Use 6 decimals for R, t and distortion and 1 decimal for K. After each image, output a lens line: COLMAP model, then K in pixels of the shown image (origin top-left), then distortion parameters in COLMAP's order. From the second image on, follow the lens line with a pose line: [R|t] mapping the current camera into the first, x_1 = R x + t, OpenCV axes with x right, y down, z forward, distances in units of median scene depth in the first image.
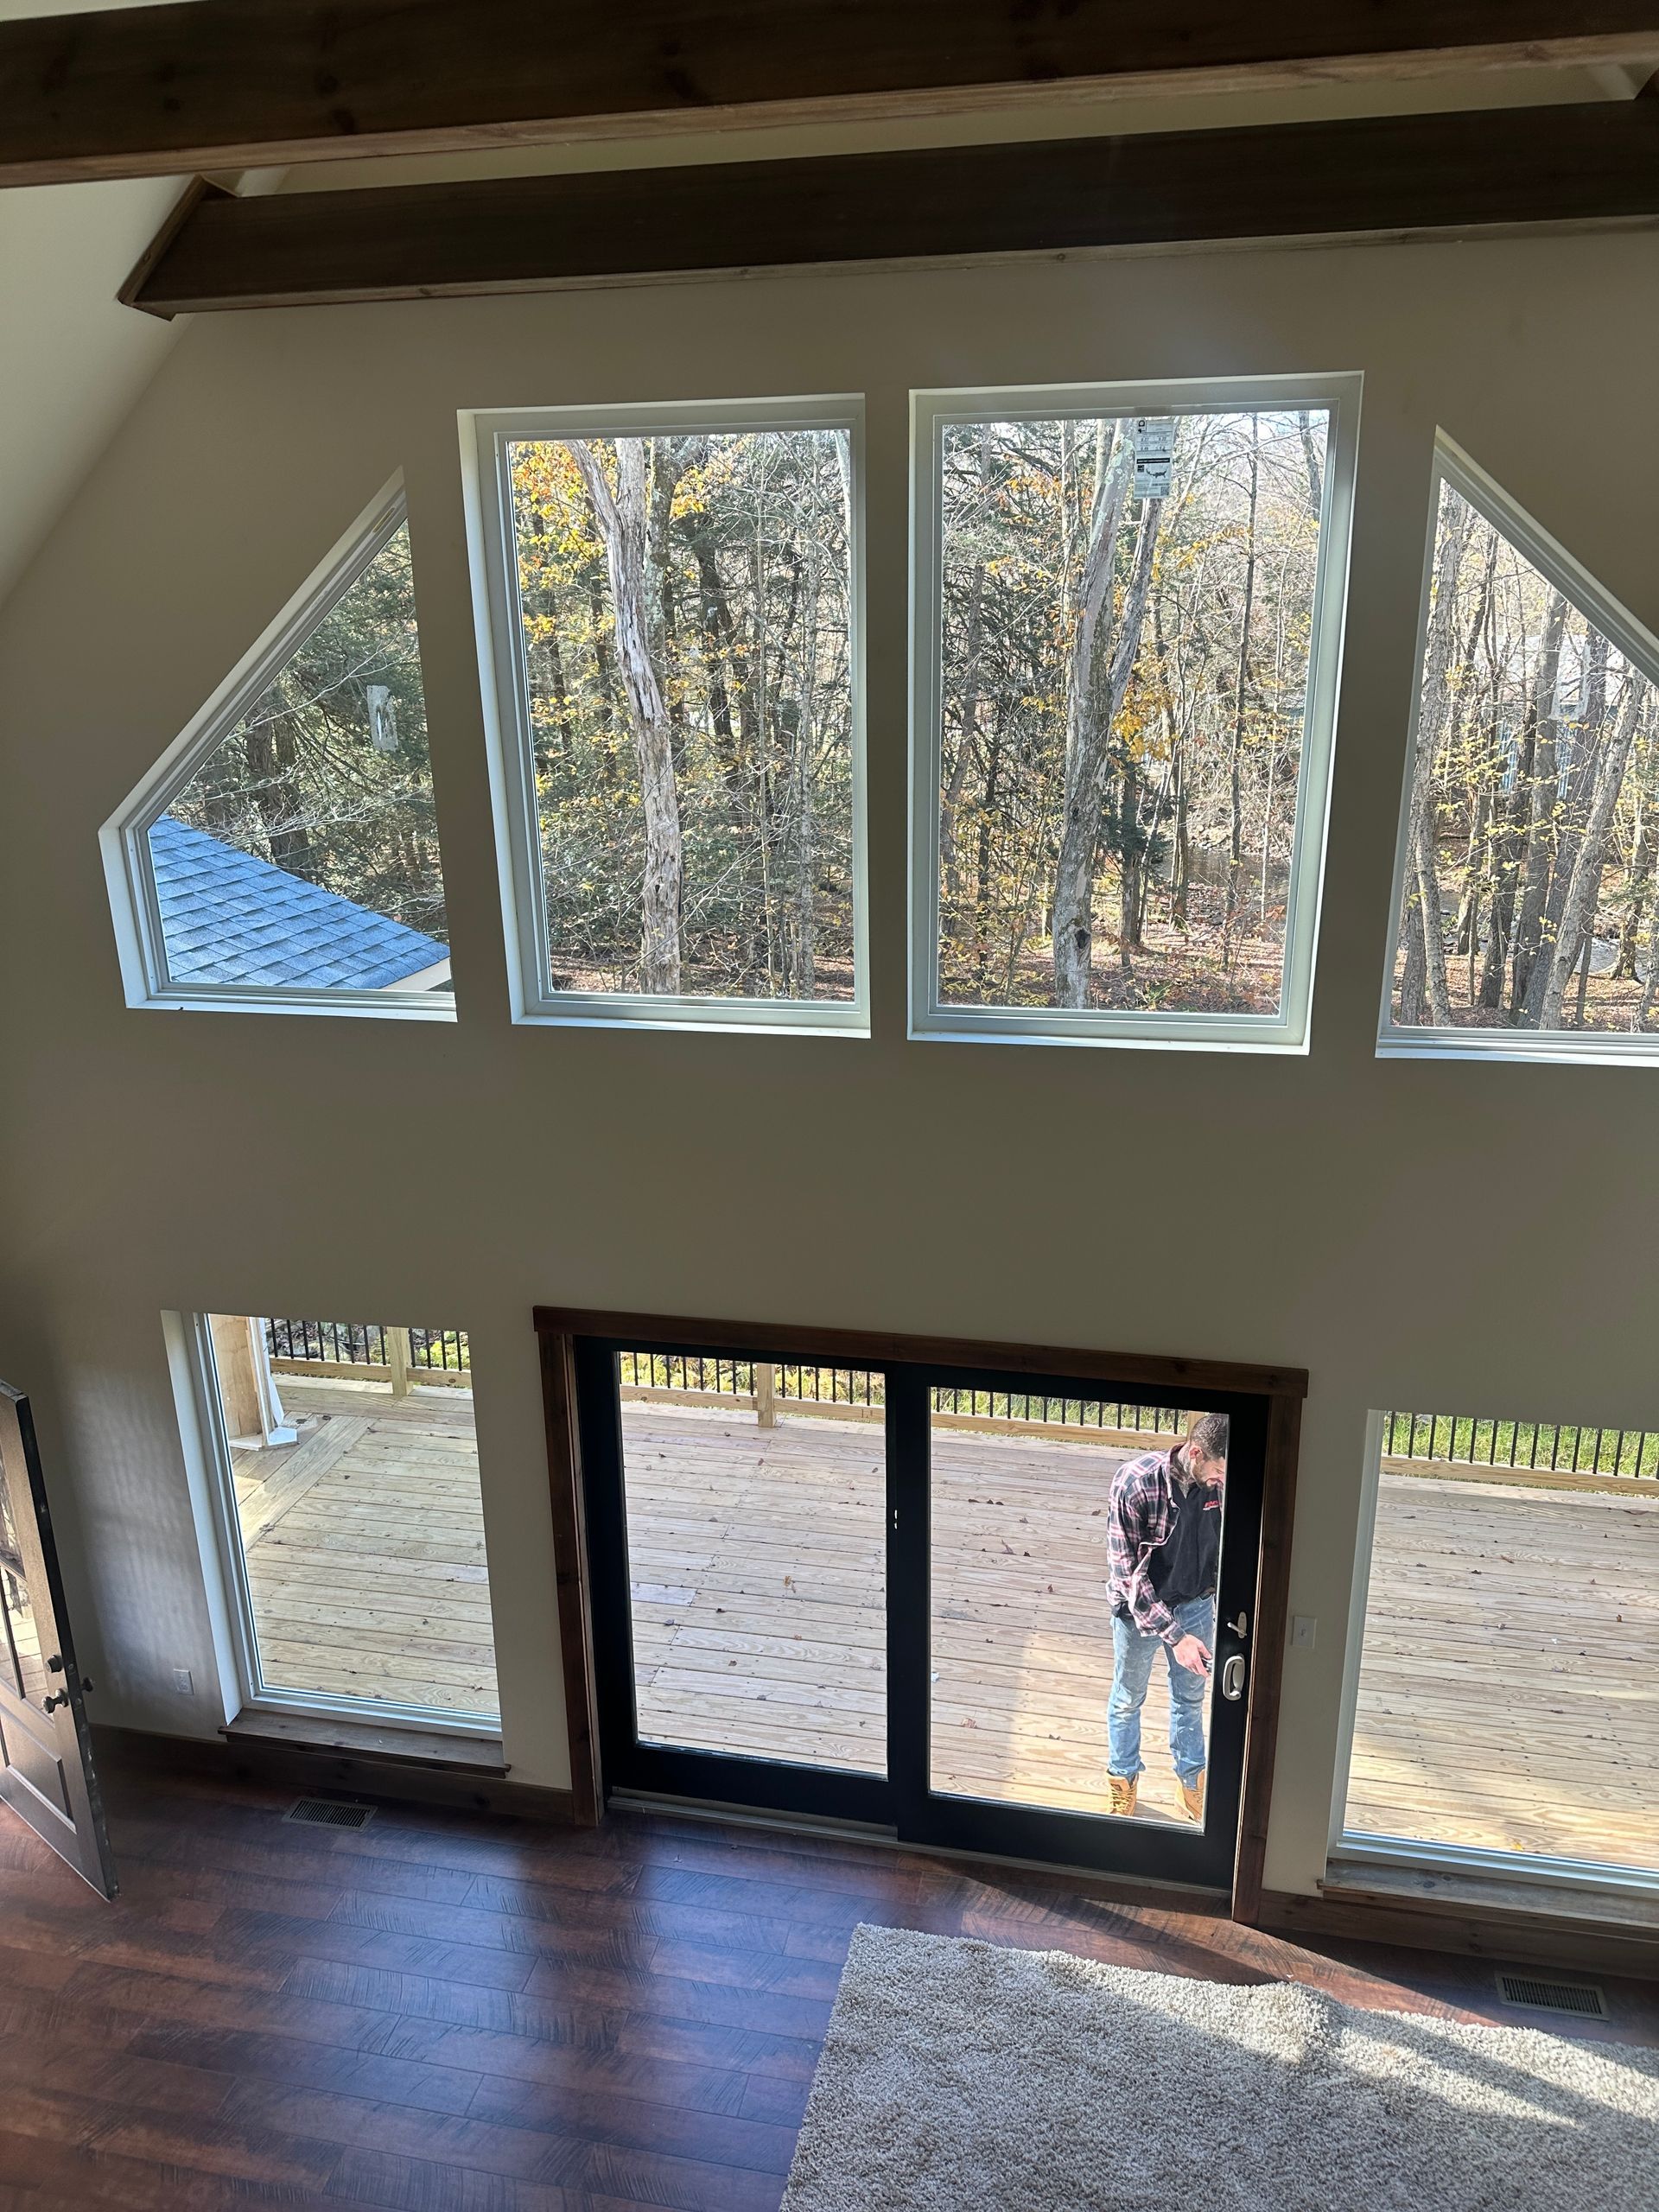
lens RADIAL K [[1525.5, 0, 832.3], [0, 1525.5, 1121.0], [0, 0, 1]] dist [0.077300, -0.093054]
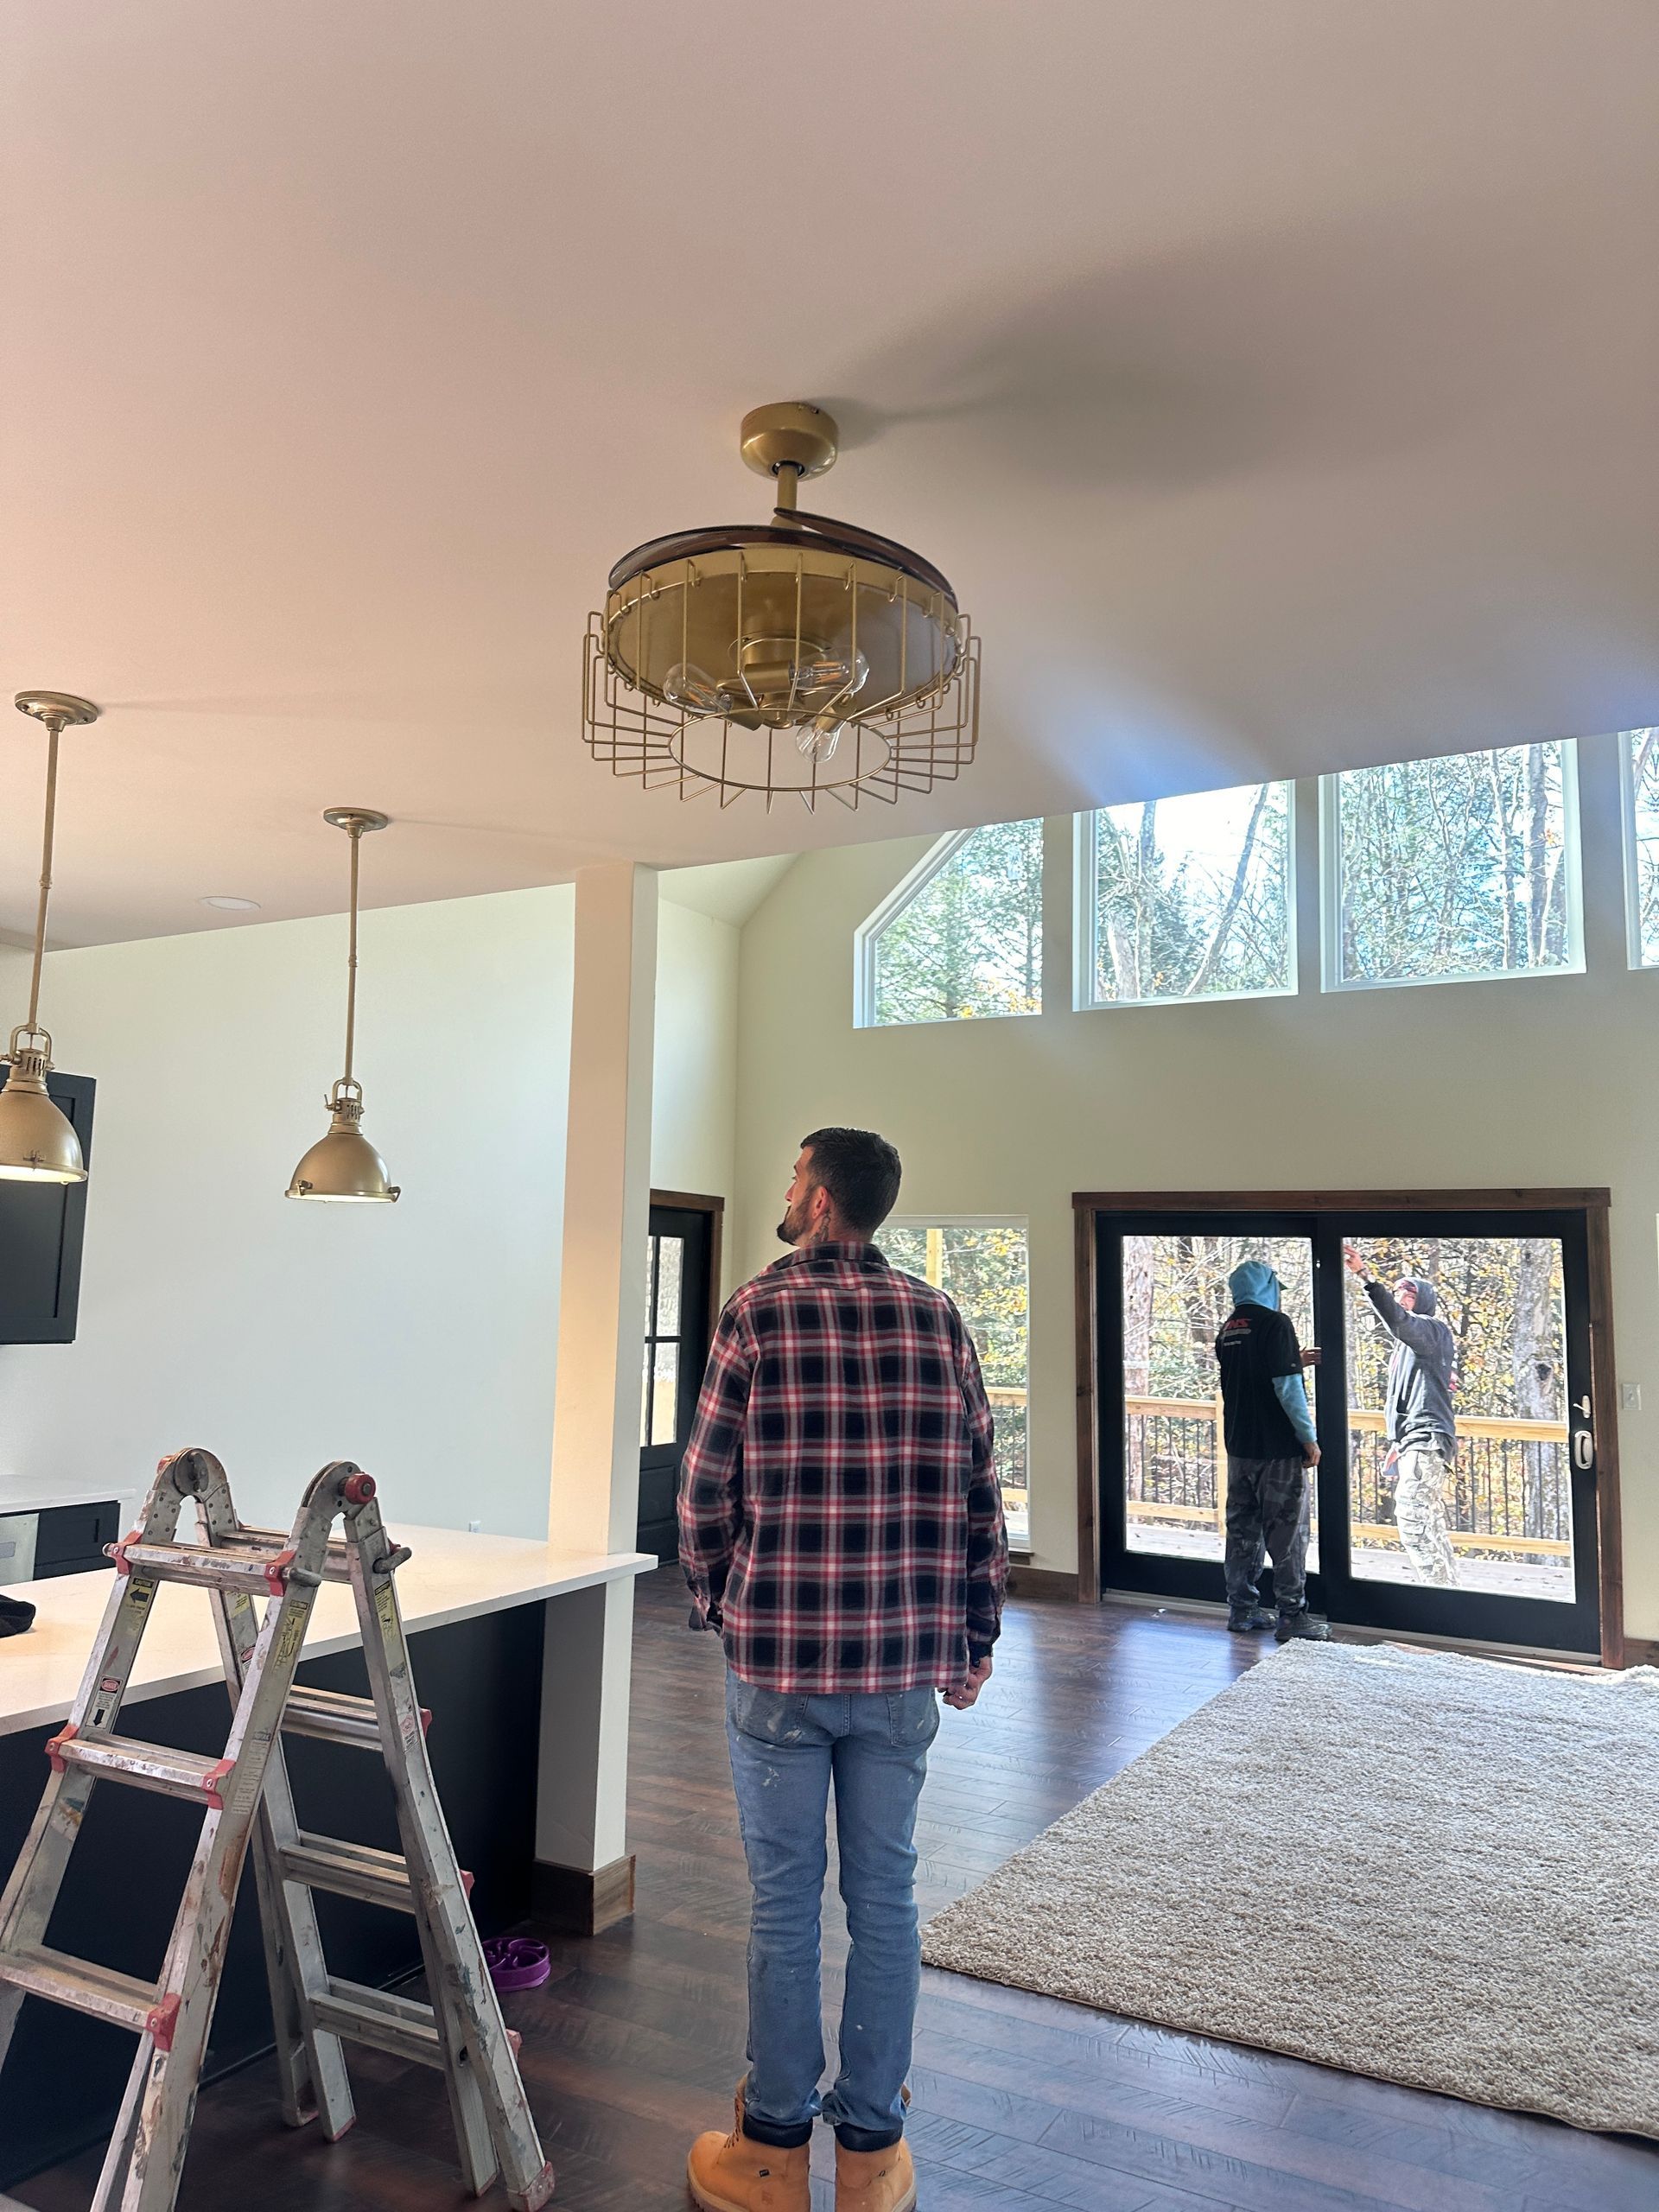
lens RADIAL K [[1517.1, 0, 822.7], [0, 1517.1, 1092.6], [0, 0, 1]] dist [0.082790, -0.106789]
pose [[0.954012, -0.002955, -0.299752, 0.023565], [-0.123668, 0.907013, -0.402535, 0.573839], [0.273069, 0.421093, 0.864936, -0.393900]]
